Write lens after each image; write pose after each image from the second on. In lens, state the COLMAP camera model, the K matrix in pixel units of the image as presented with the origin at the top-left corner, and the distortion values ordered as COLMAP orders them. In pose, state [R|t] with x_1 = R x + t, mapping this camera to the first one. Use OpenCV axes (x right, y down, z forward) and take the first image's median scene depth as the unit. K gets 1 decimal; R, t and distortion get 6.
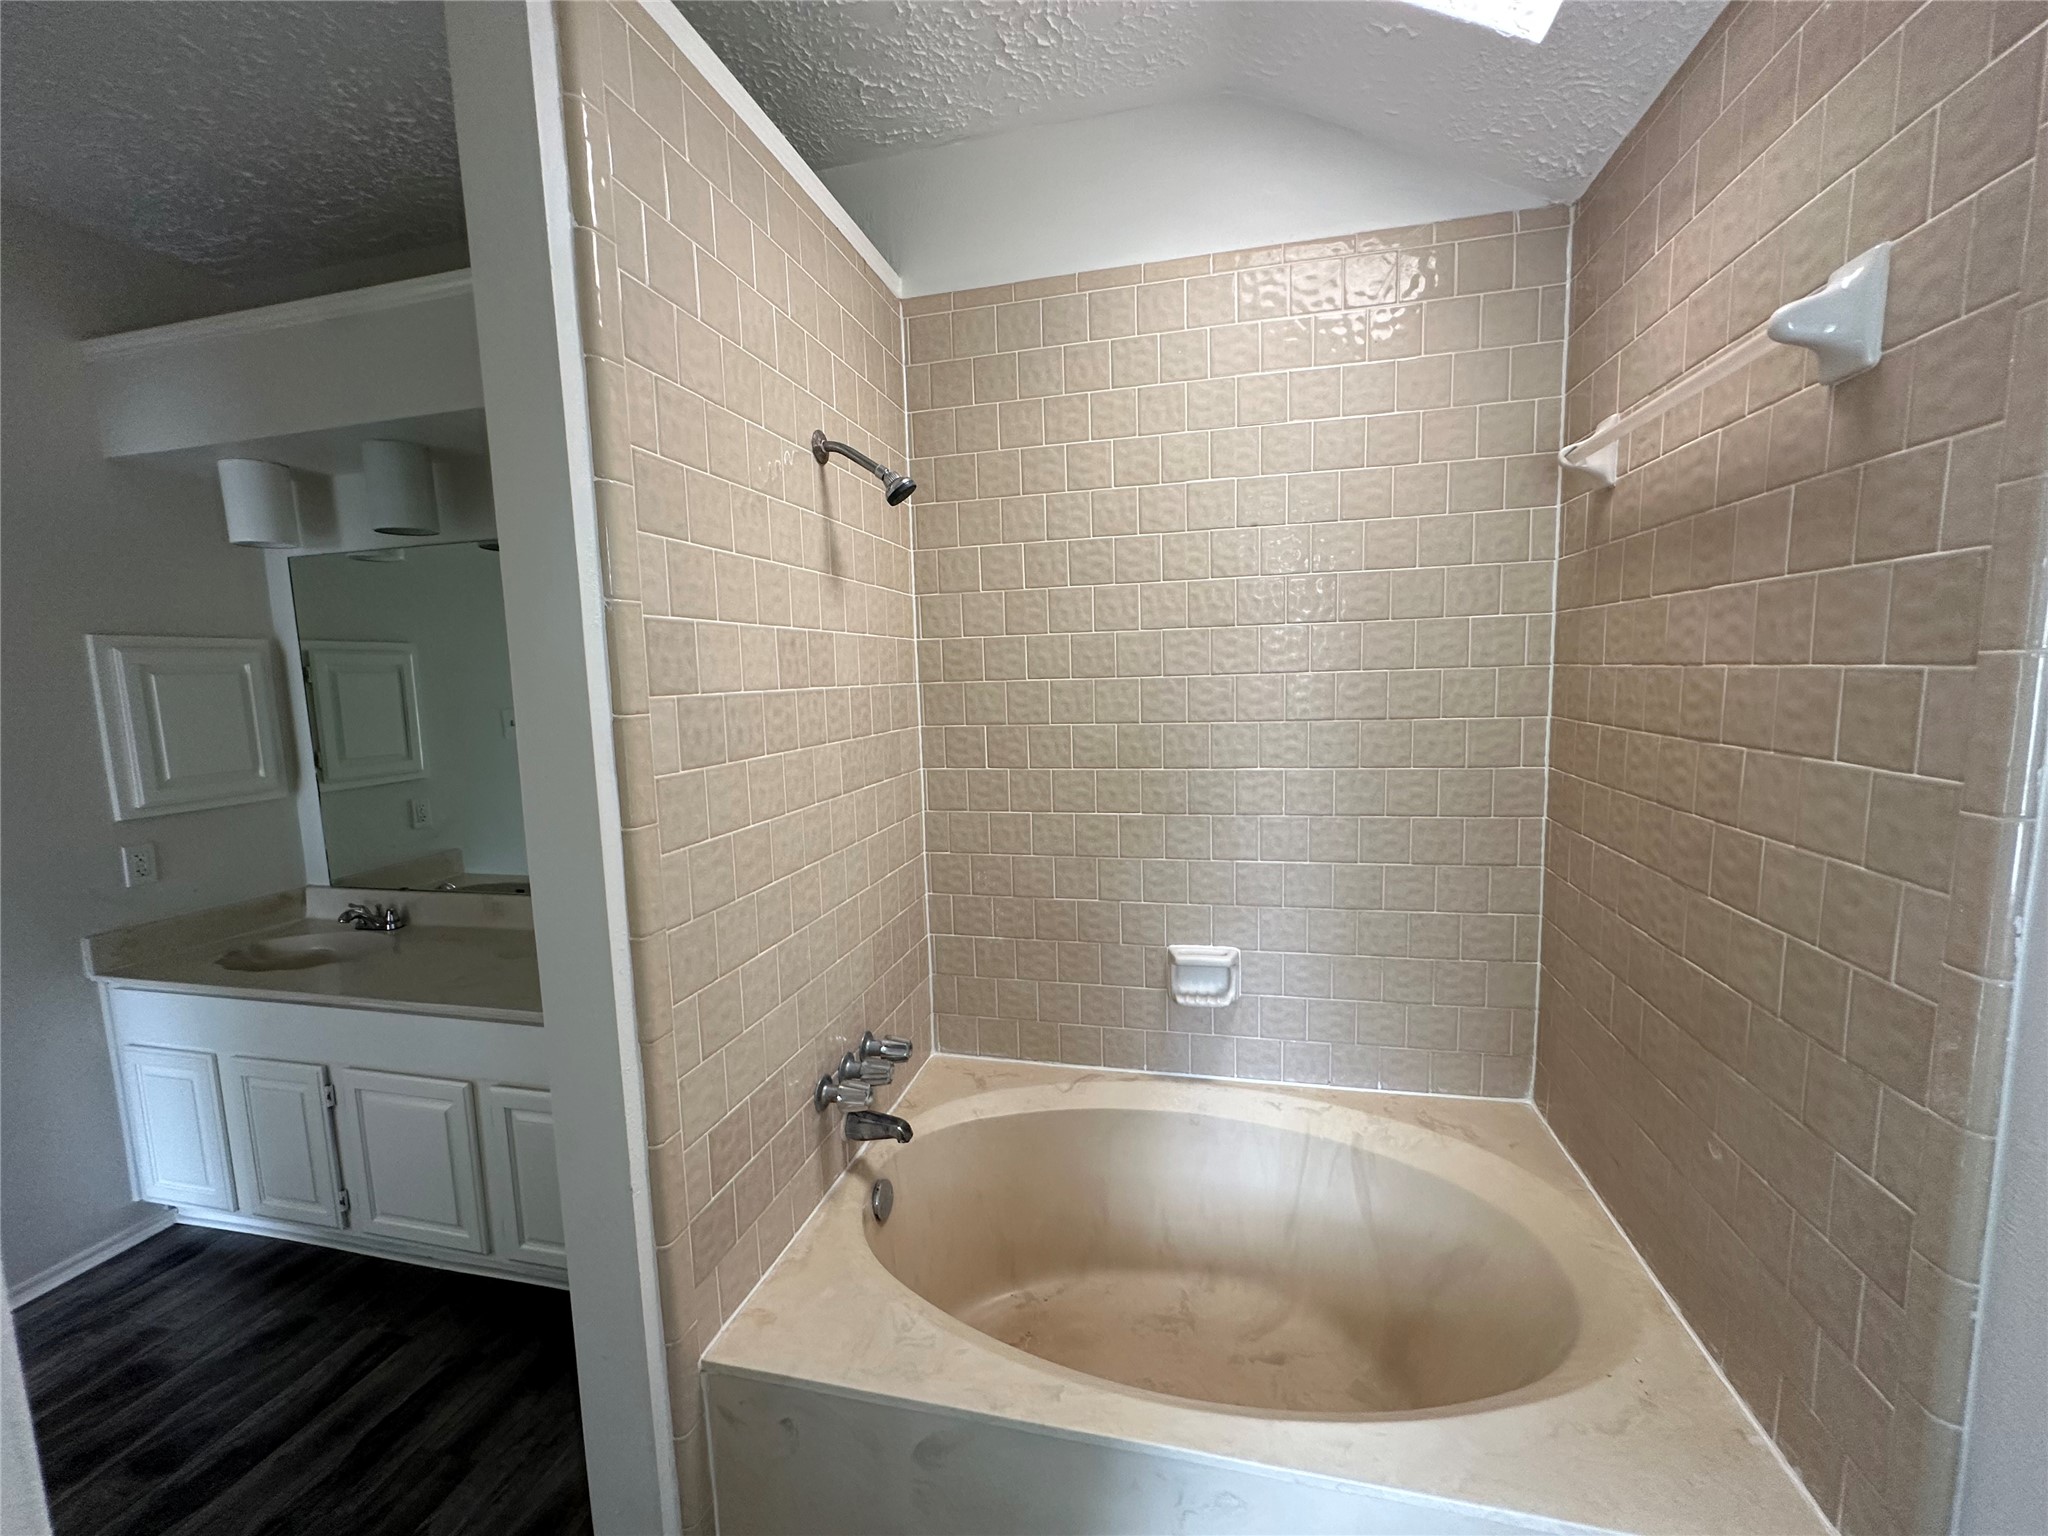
lens RADIAL K [[820.6, 0, 1022.6], [0, 820.6, 764.5], [0, 0, 1]] dist [-0.000178, 0.000469]
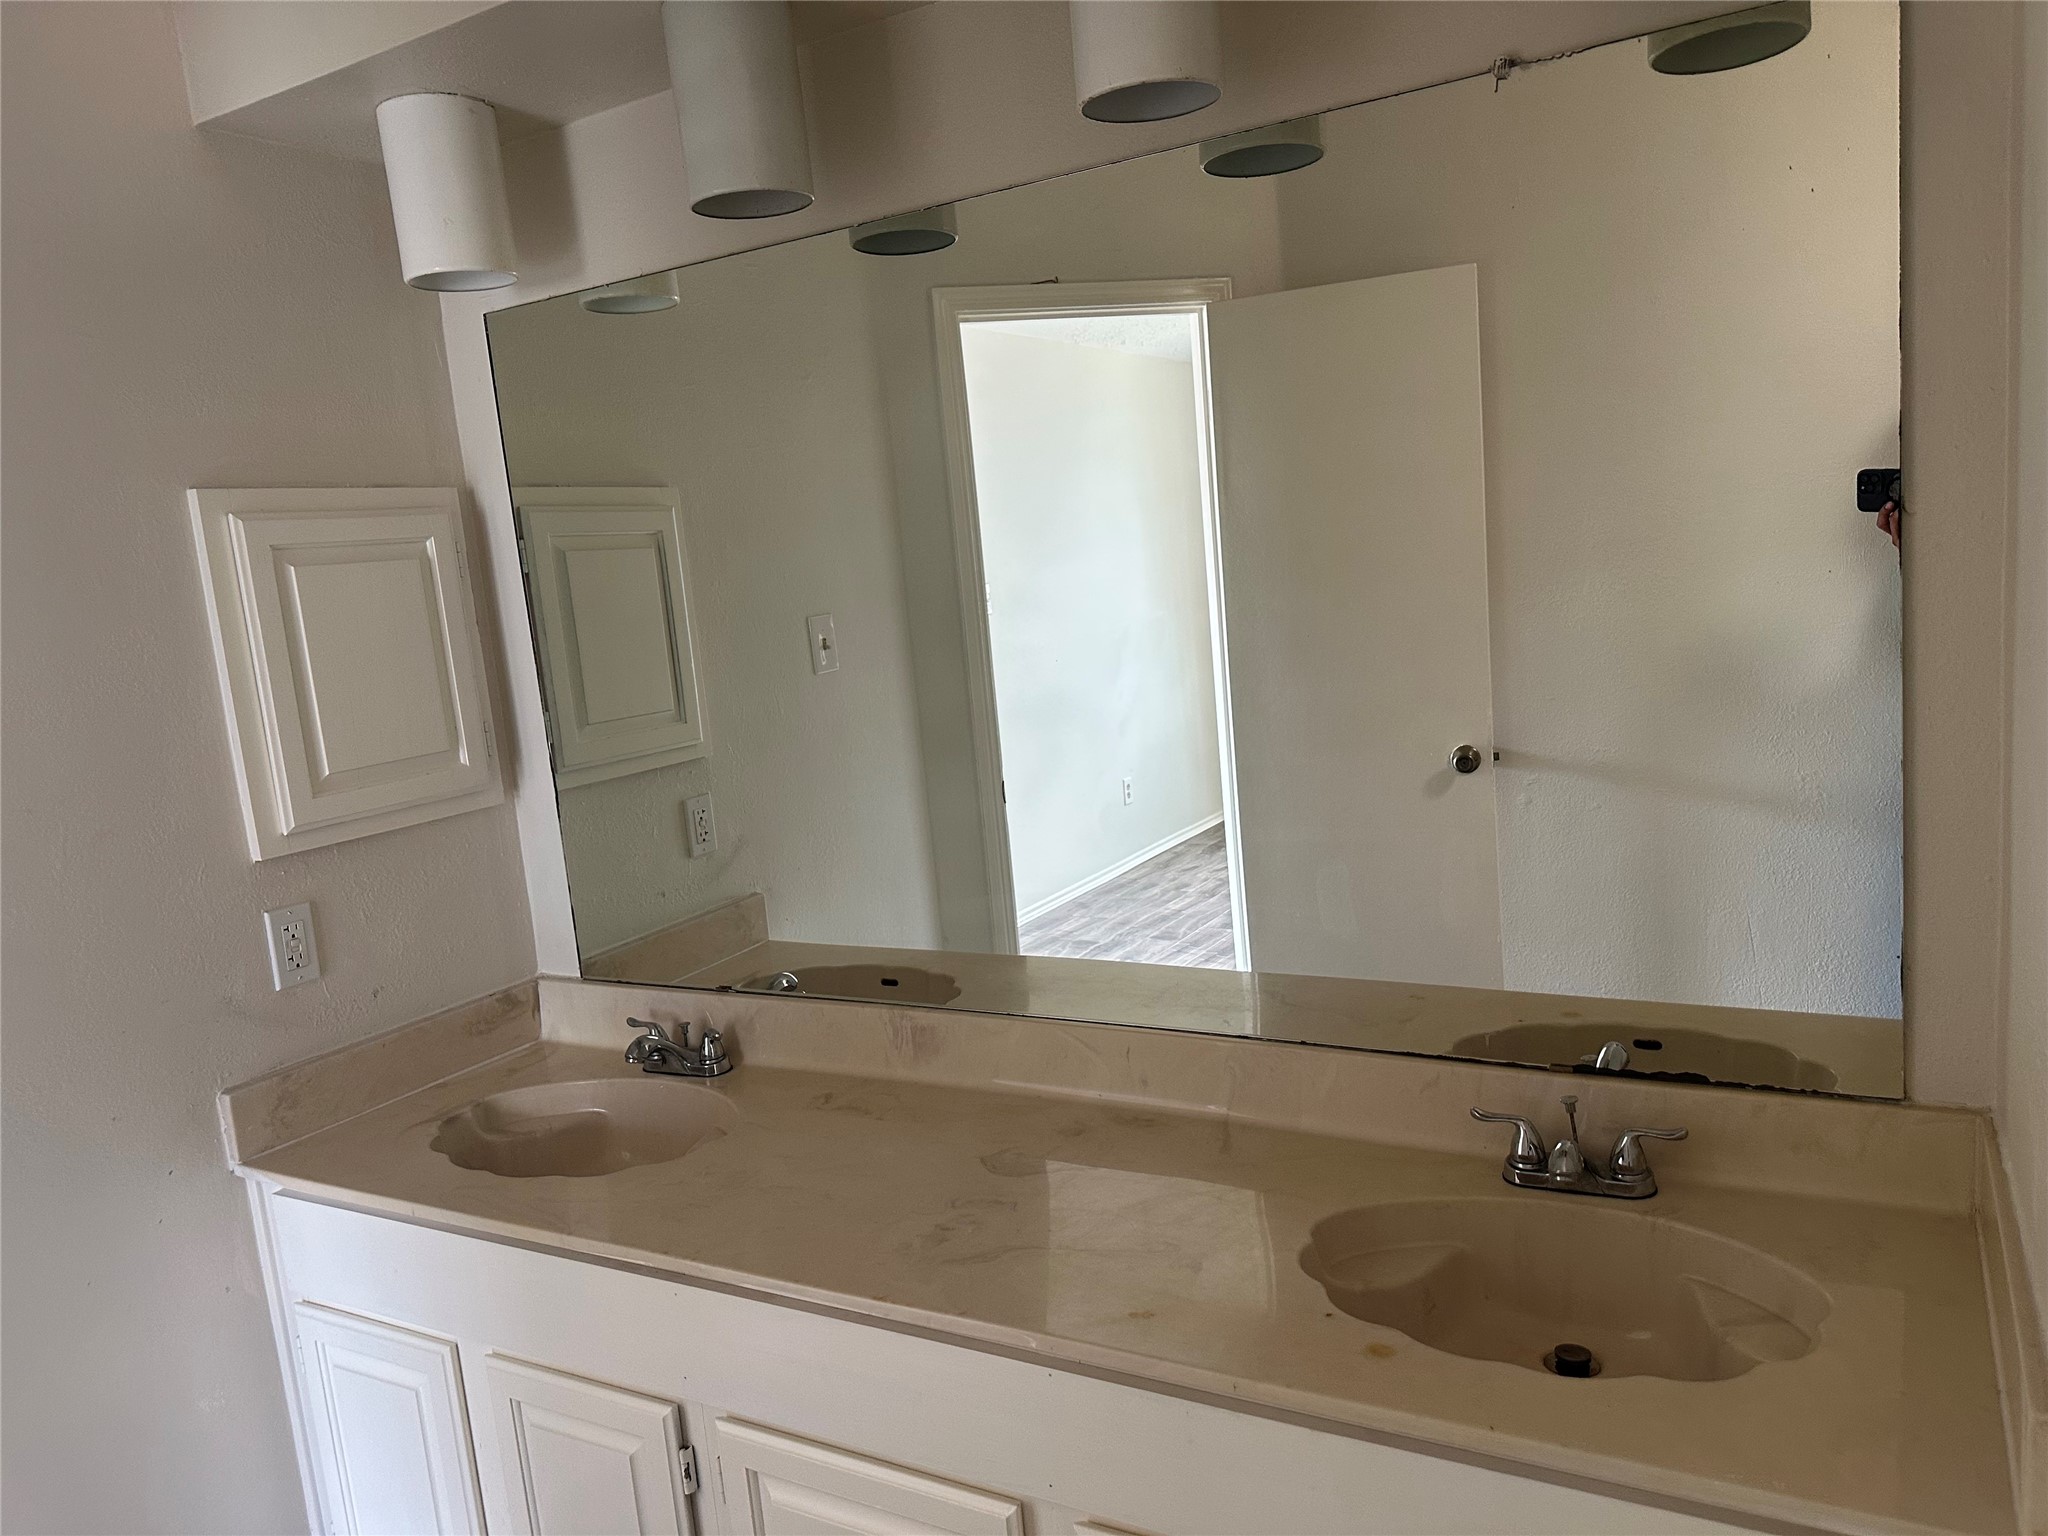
lens RADIAL K [[1452.4, 0, 1028.7], [0, 1452.4, 772.0], [0, 0, 1]] dist [0.035911, -0.039633]
pose [[0.958849, -0.022359, -0.283035, -0.364536], [0.036822, 0.998268, 0.045883, -0.008931], [0.281519, -0.054417, 0.958011, 0.257727]]
